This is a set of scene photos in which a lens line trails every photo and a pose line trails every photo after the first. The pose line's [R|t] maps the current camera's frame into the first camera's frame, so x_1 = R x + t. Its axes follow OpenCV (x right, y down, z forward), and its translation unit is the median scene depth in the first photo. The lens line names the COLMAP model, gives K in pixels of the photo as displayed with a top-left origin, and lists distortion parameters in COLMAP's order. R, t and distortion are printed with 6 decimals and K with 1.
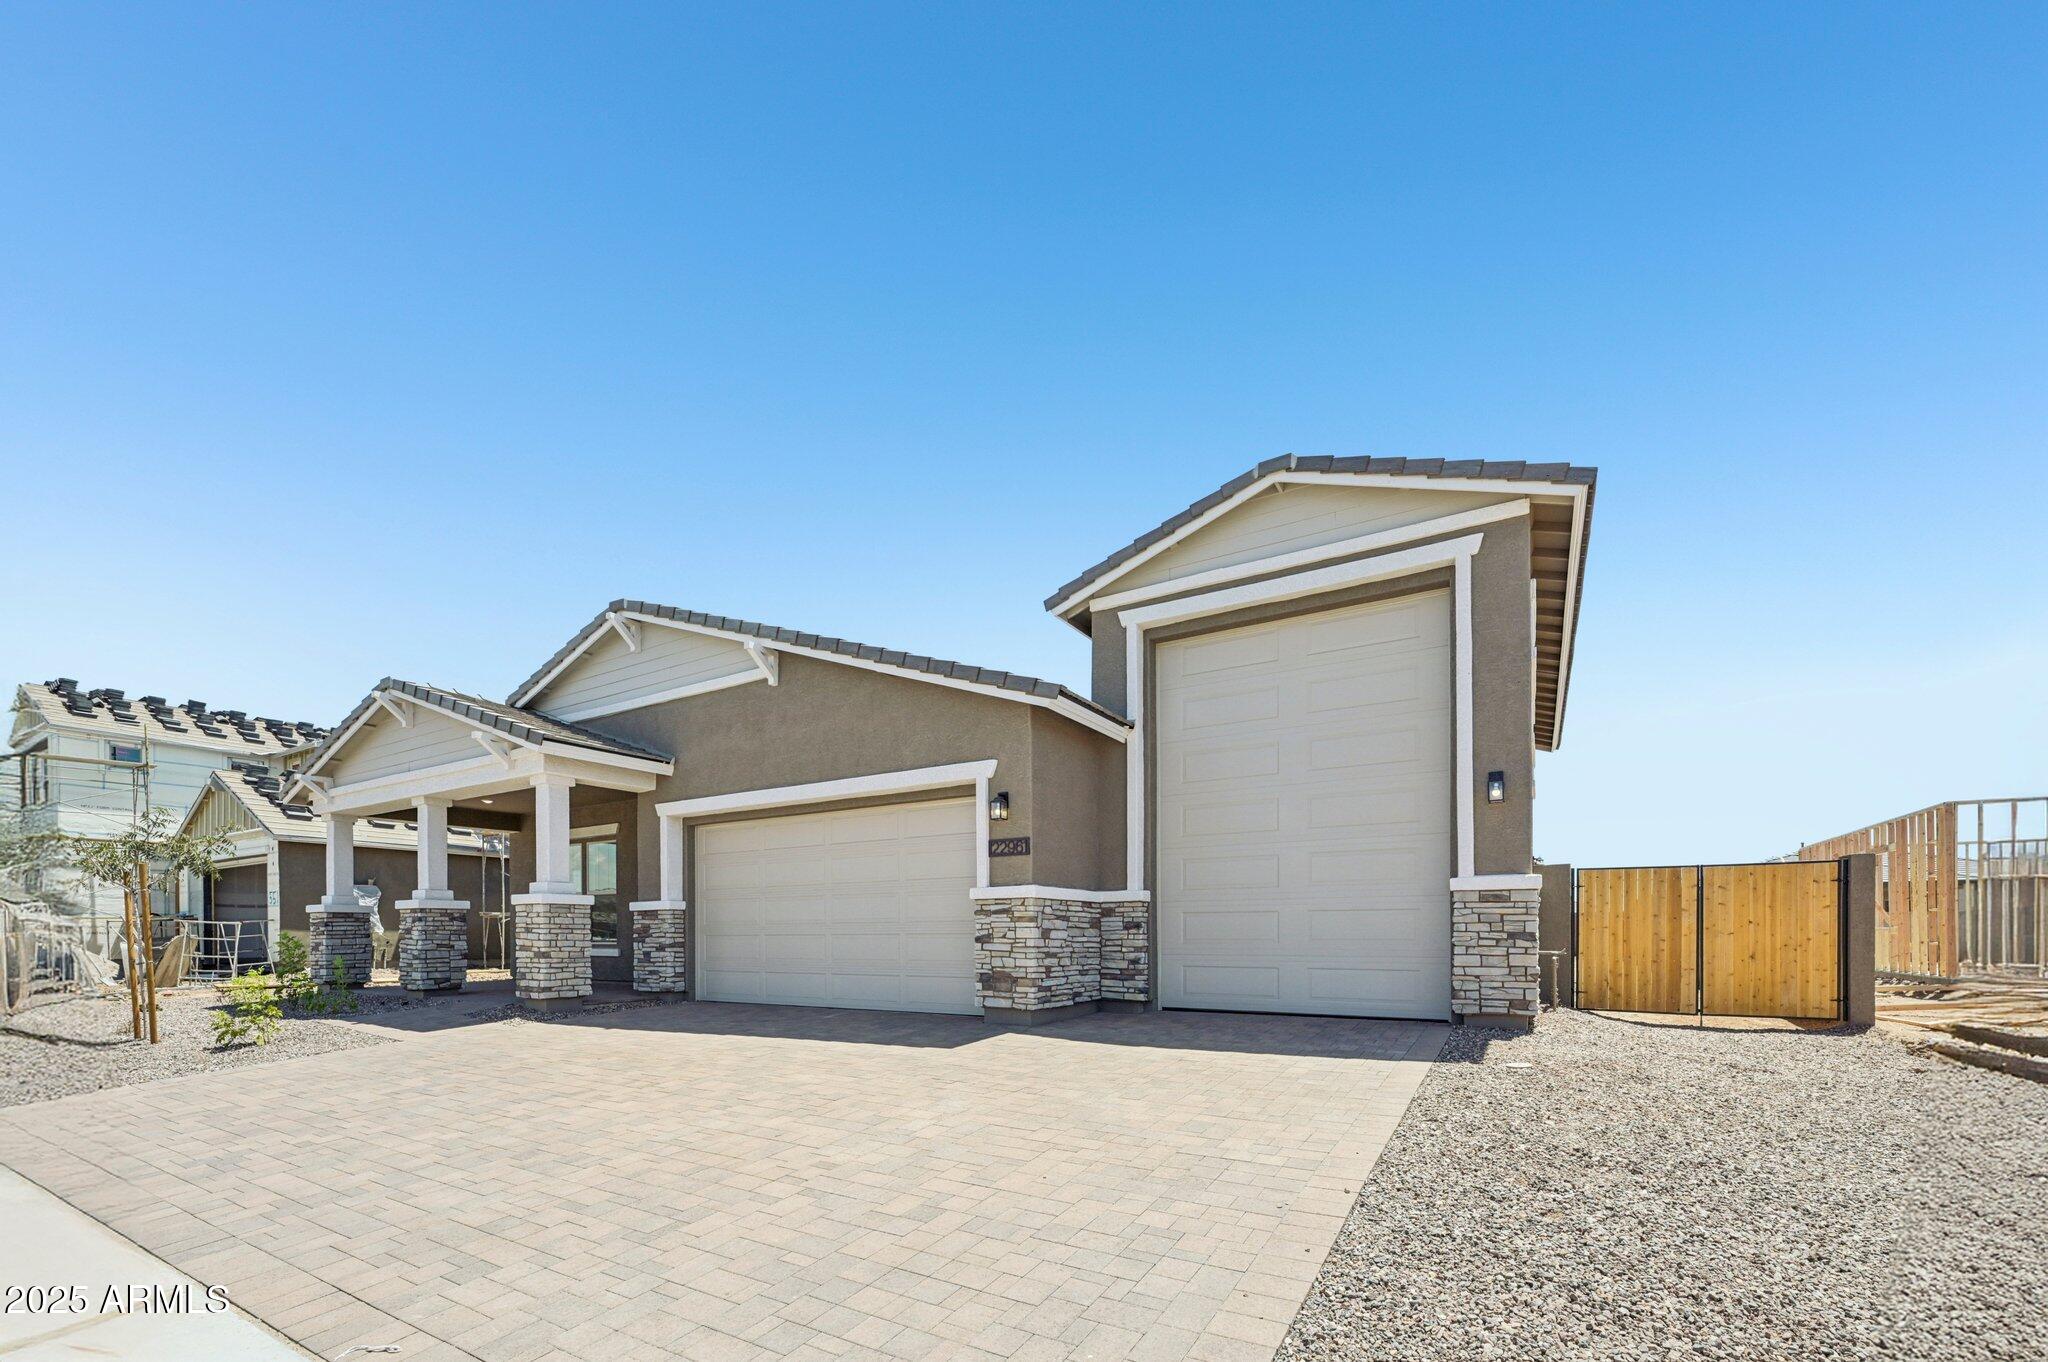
lens RADIAL K [[873.3, 0, 1020.0], [0, 873.3, 729.1], [0, 0, 1]] dist [0.000209, -0.000058]
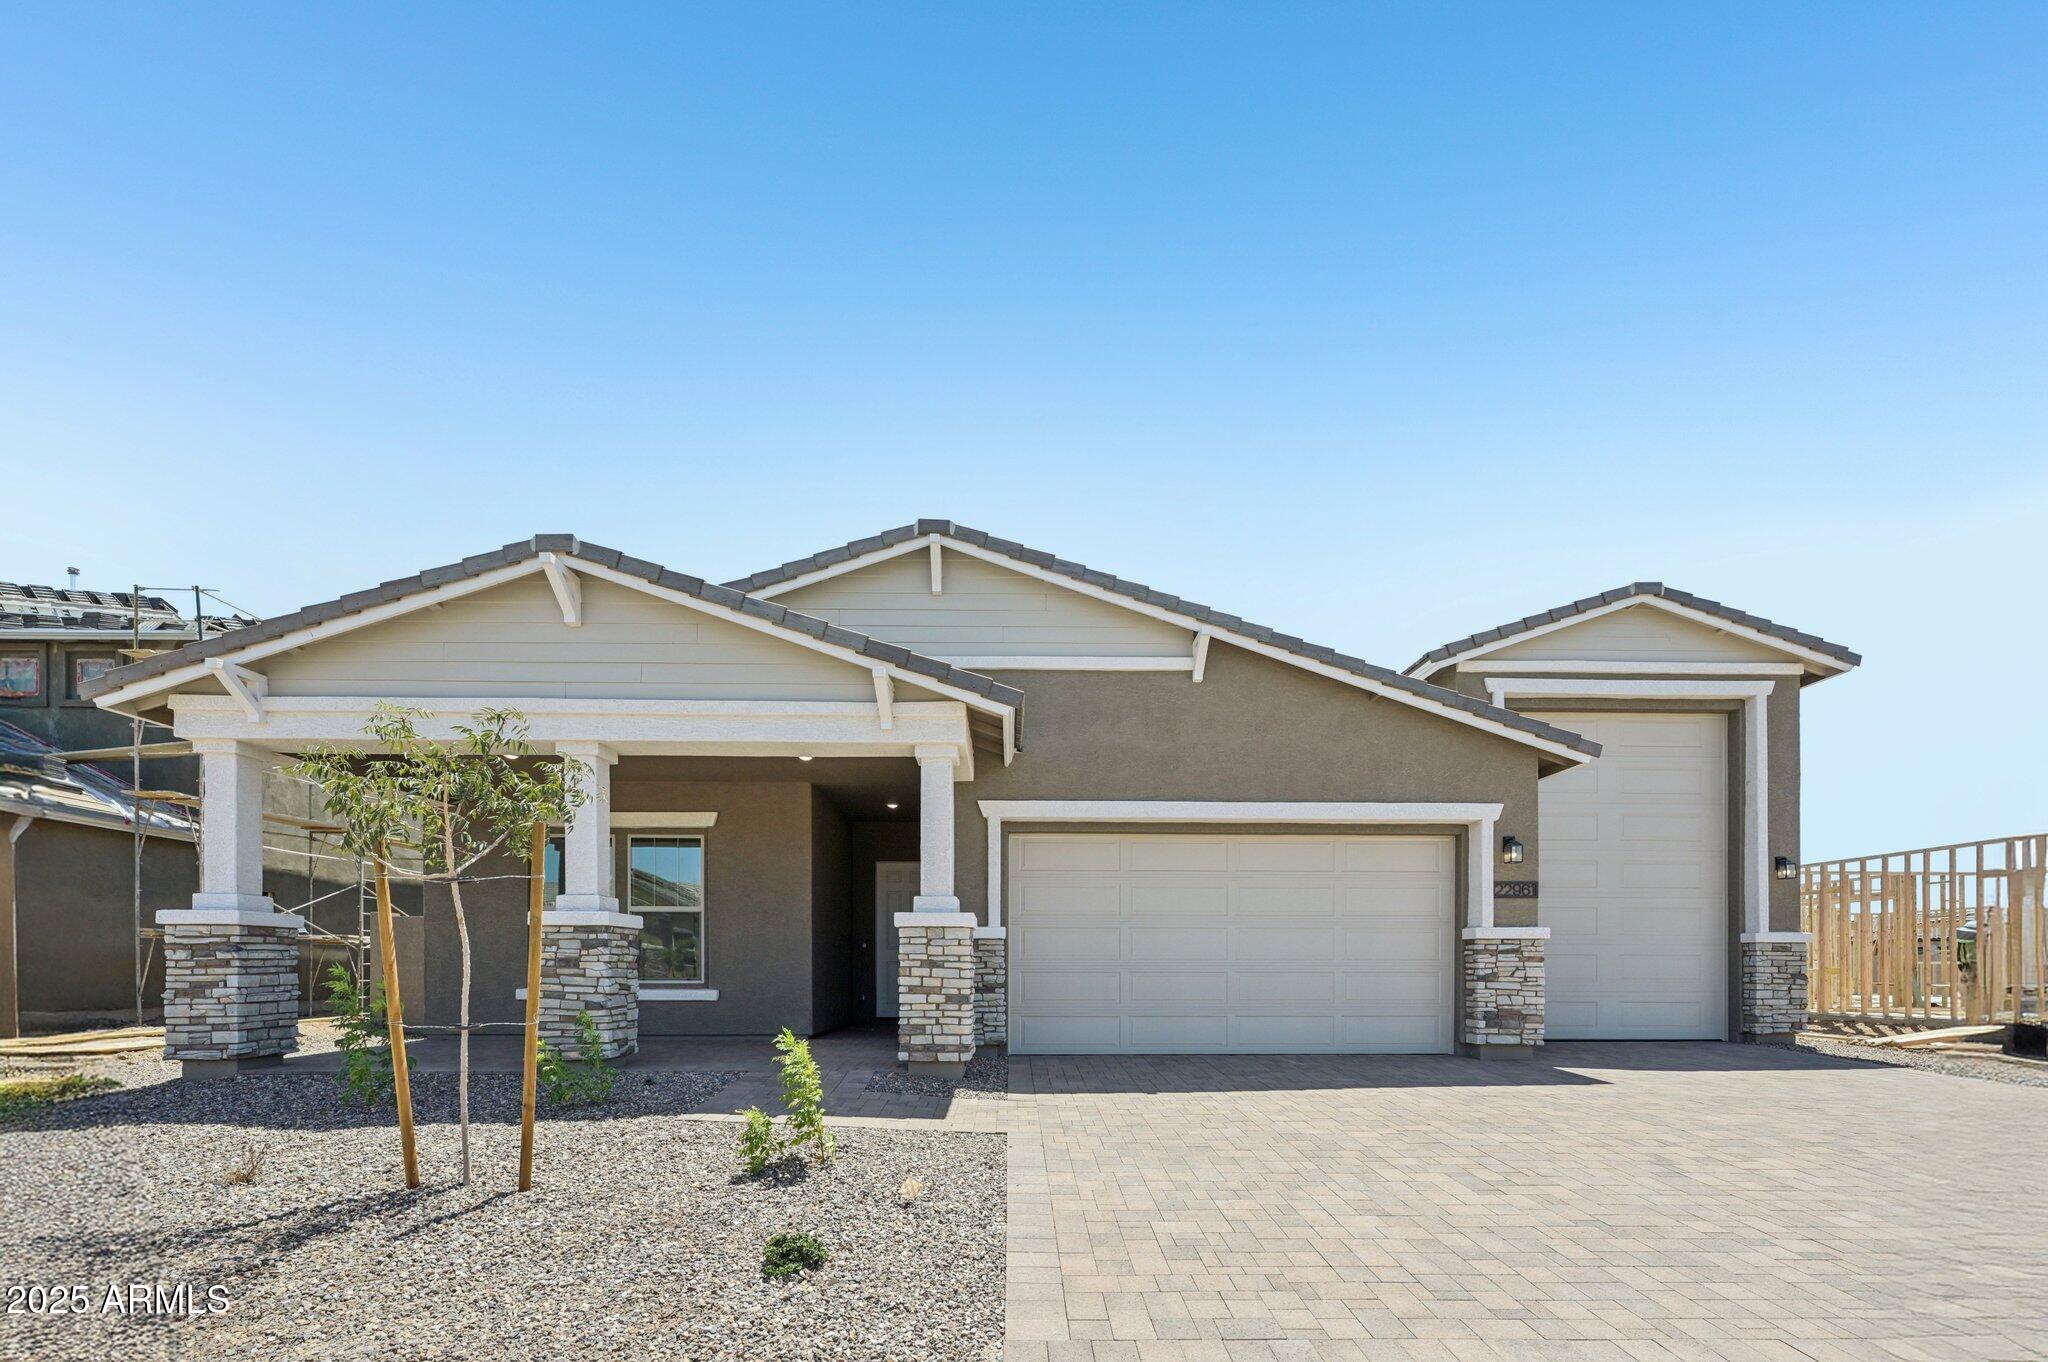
lens RADIAL K [[872.2, 0, 1025.6], [0, 872.2, 775.4], [0, 0, 1]] dist [0.000587, 0.000007]
pose [[0.826773, 0.127640, 0.547863, -0.905917], [-0.133947, 0.990574, -0.028643, 0.090763], [-0.546355, -0.049704, 0.836077, 0.383582]]
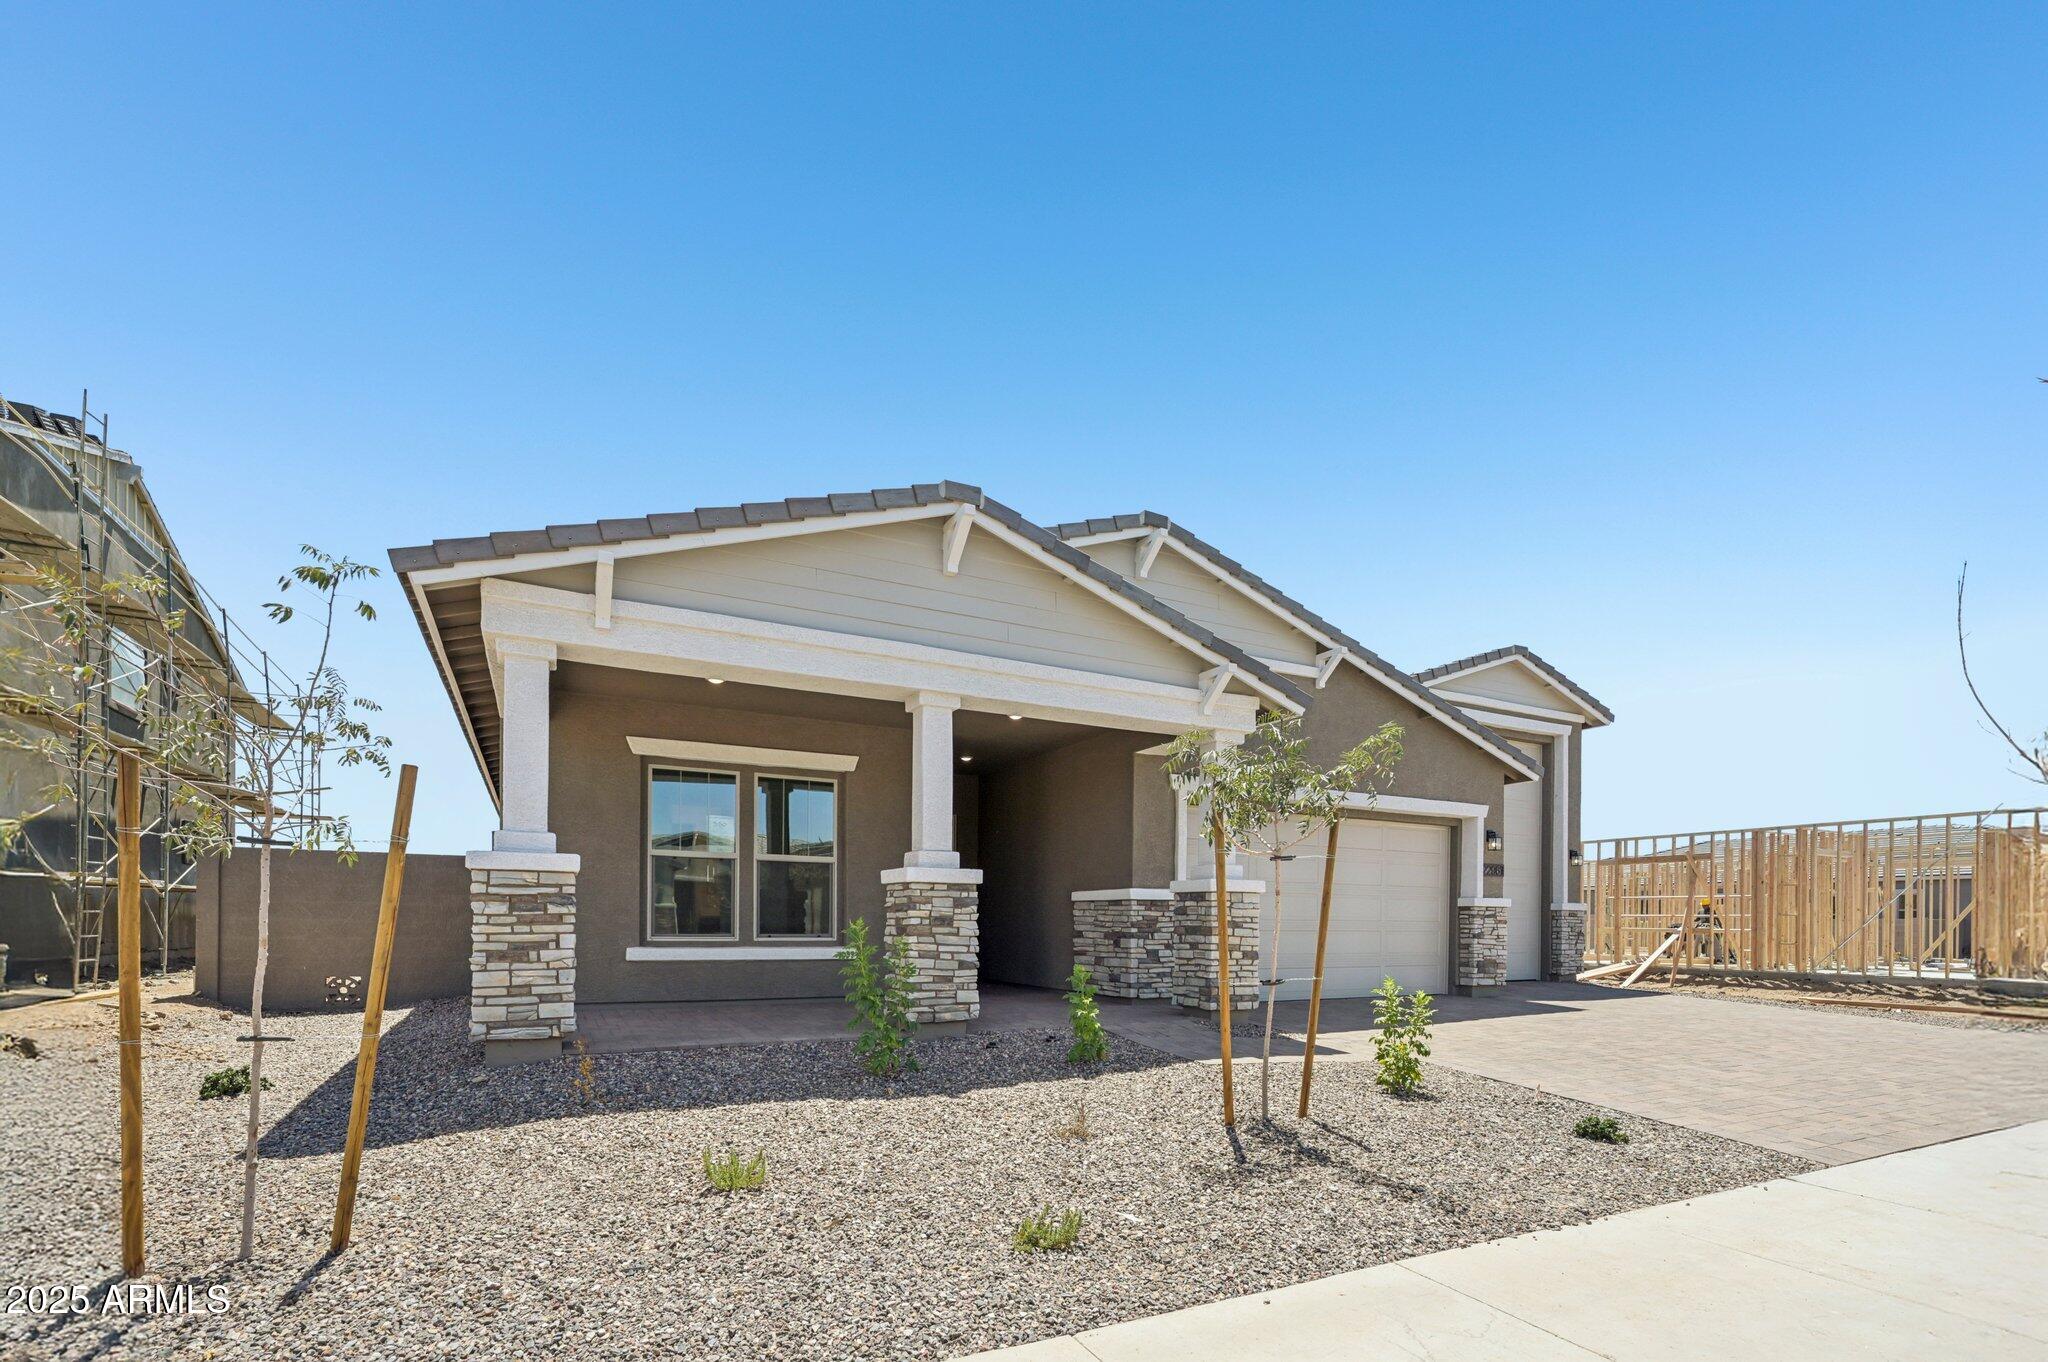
lens RADIAL K [[961.6, 0, 1024.0], [0, 961.6, 681.0], [0, 0, 1]] dist [-0.000164, 0.000067]
pose [[0.472579, 0.223275, 0.852536, -1.472466], [-0.211610, 0.967822, -0.136168, 0.177132], [-0.855506, -0.116055, 0.504620, 0.755561]]
